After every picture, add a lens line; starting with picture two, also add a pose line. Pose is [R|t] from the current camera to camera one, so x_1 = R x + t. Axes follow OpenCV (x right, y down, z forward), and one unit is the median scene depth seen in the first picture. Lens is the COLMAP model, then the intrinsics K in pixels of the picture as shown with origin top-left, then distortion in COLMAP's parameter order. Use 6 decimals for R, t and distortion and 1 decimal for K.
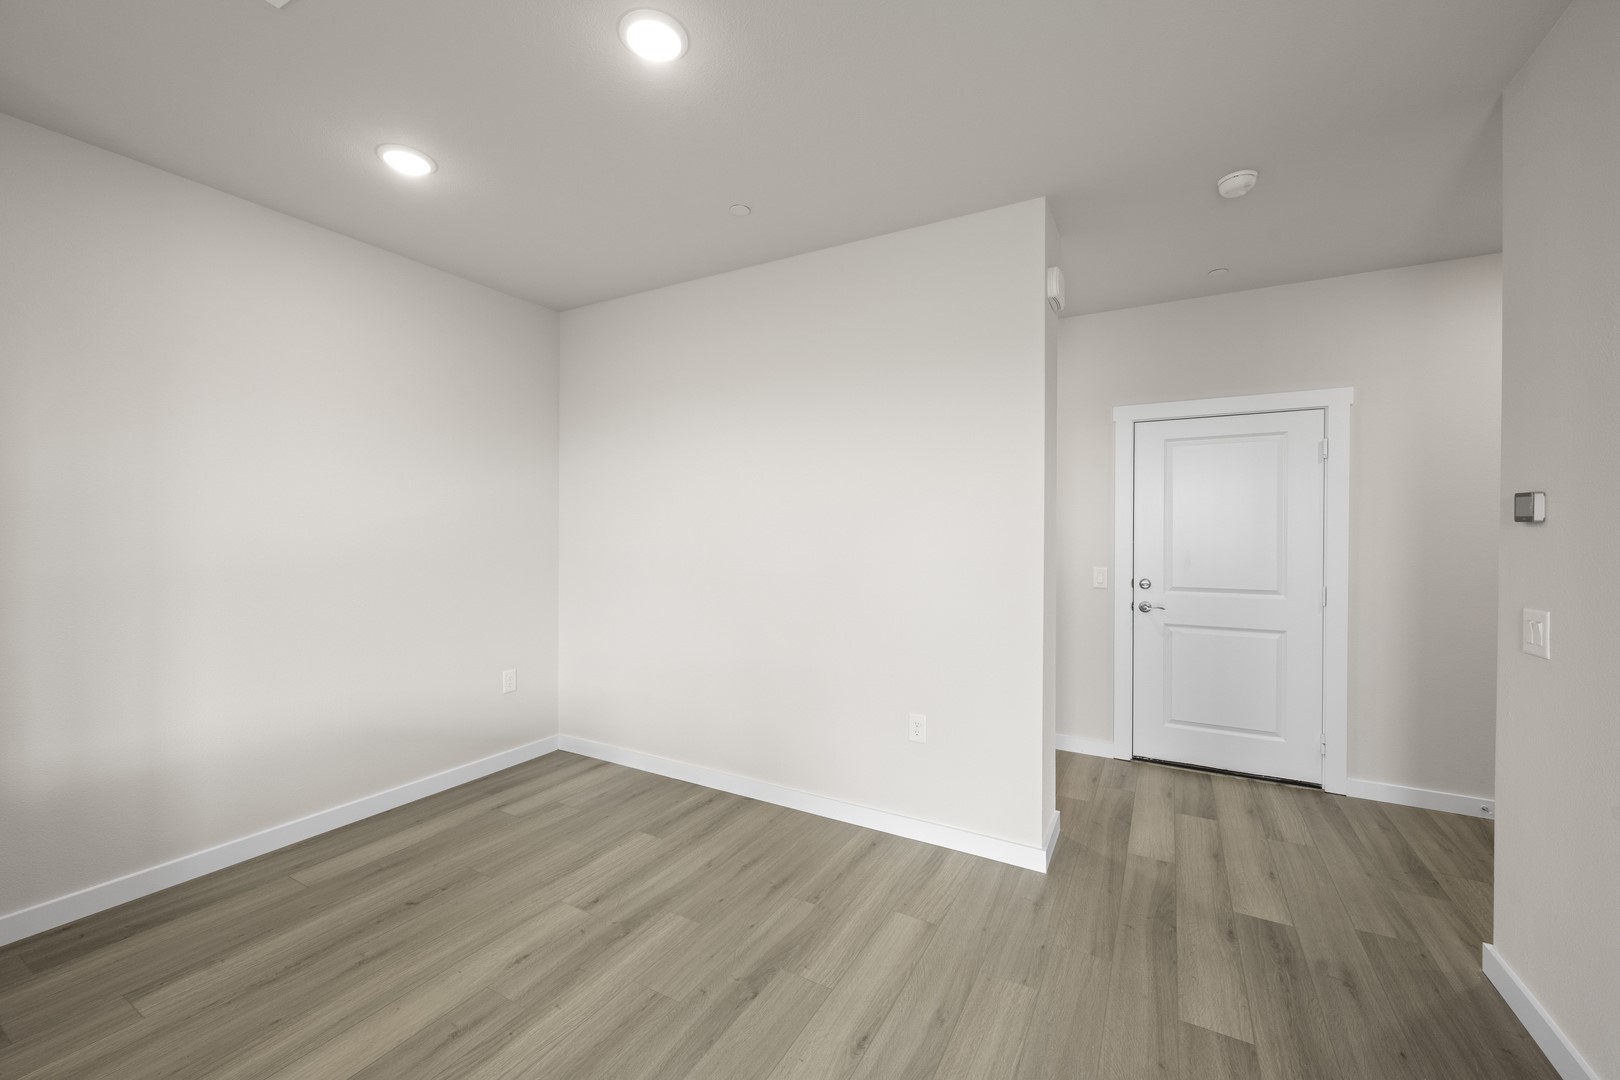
lens RADIAL K [[635.6, 0, 812.9], [0, 635.6, 537.2], [0, 0, 1]] dist [-0.001023, -0.000147]
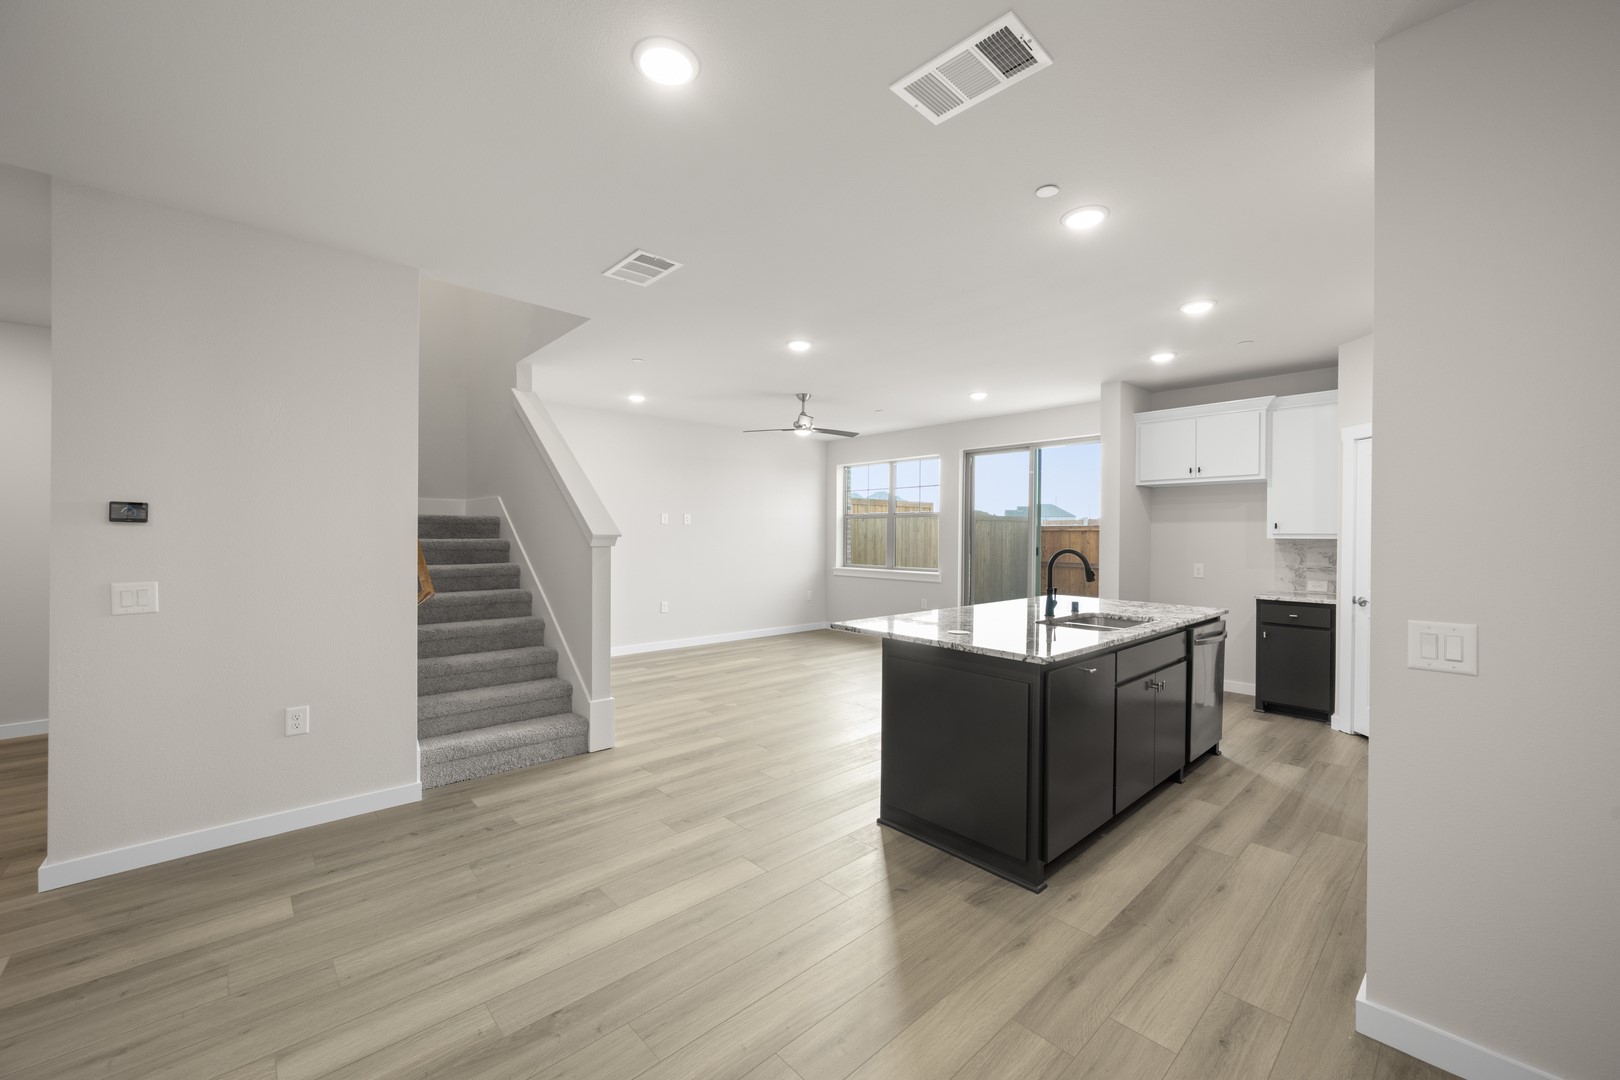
lens RADIAL K [[635.6, 0, 812.9], [0, 635.6, 537.2], [0, 0, 1]] dist [-0.001023, -0.000147]
pose [[-0.949462, -0.009537, 0.313737, -0.591968], [-0.005994, 0.999907, 0.012256, -0.013373], [-0.313824, 0.009756, -0.949431, 1.397057]]
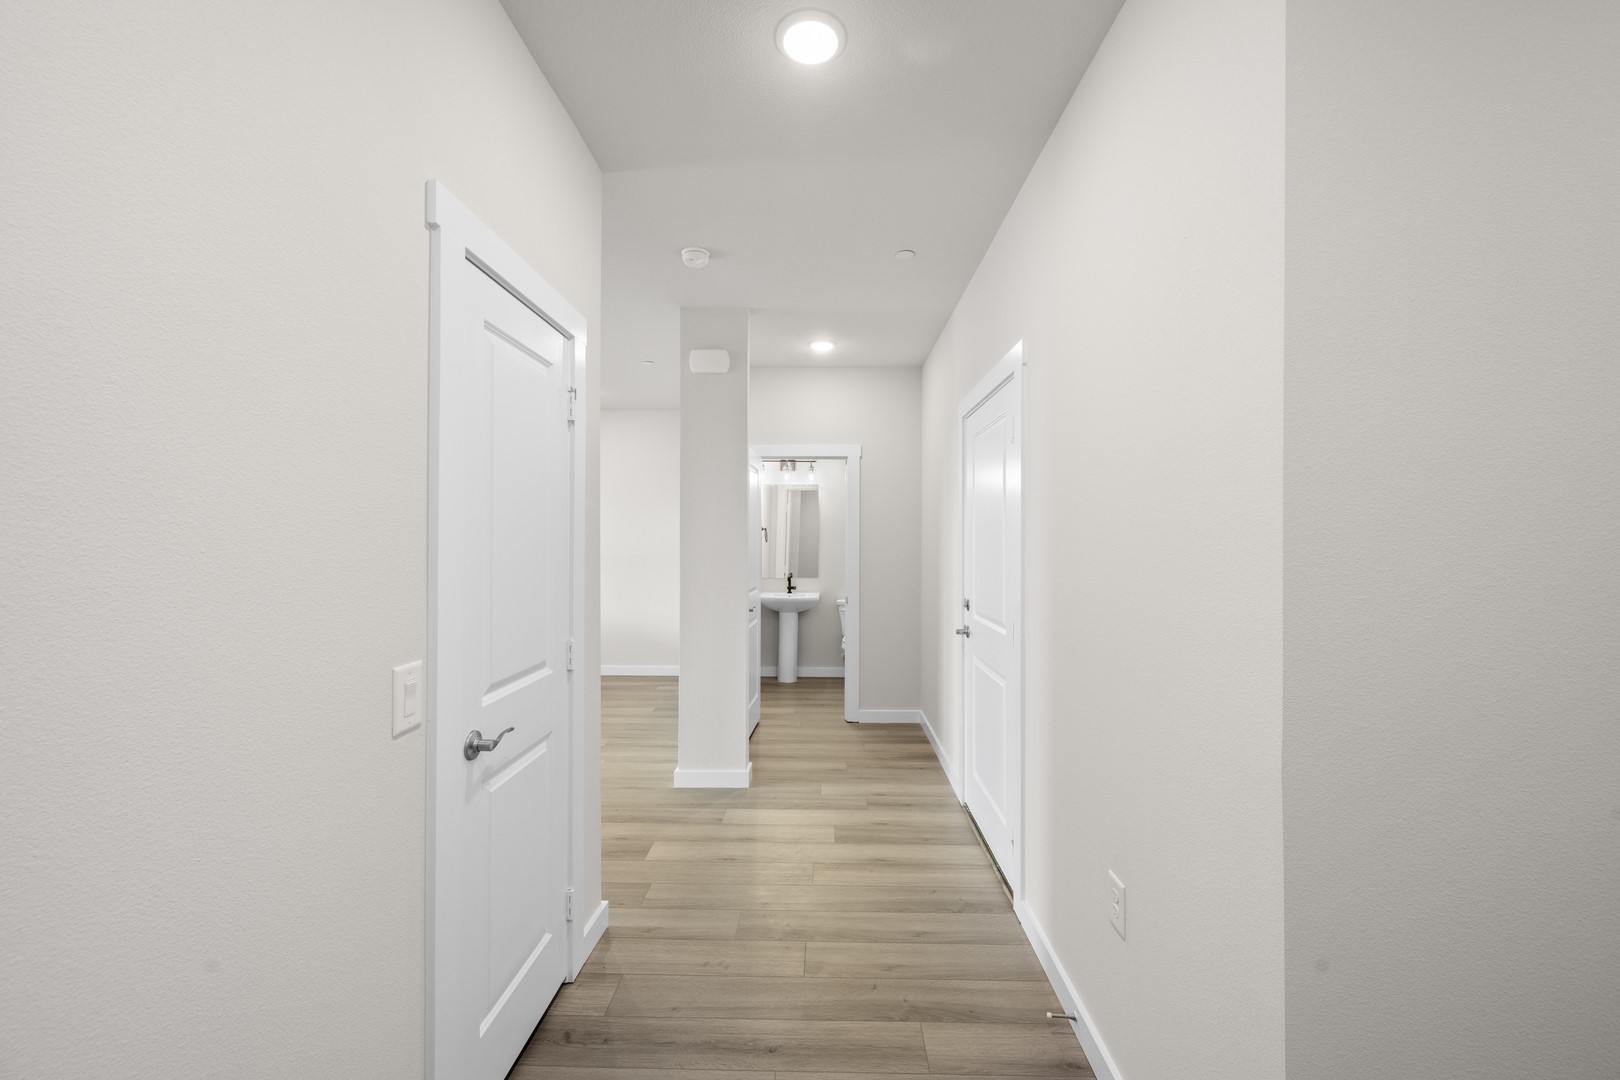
lens RADIAL K [[635.6, 0, 812.9], [0, 635.6, 537.2], [0, 0, 1]] dist [-0.001023, -0.000147]
pose [[0.465542, -0.009255, -0.884978, 1.878238], [-0.003737, 0.999916, -0.012422, -0.009739], [0.885018, 0.009091, 0.465468, 0.651852]]
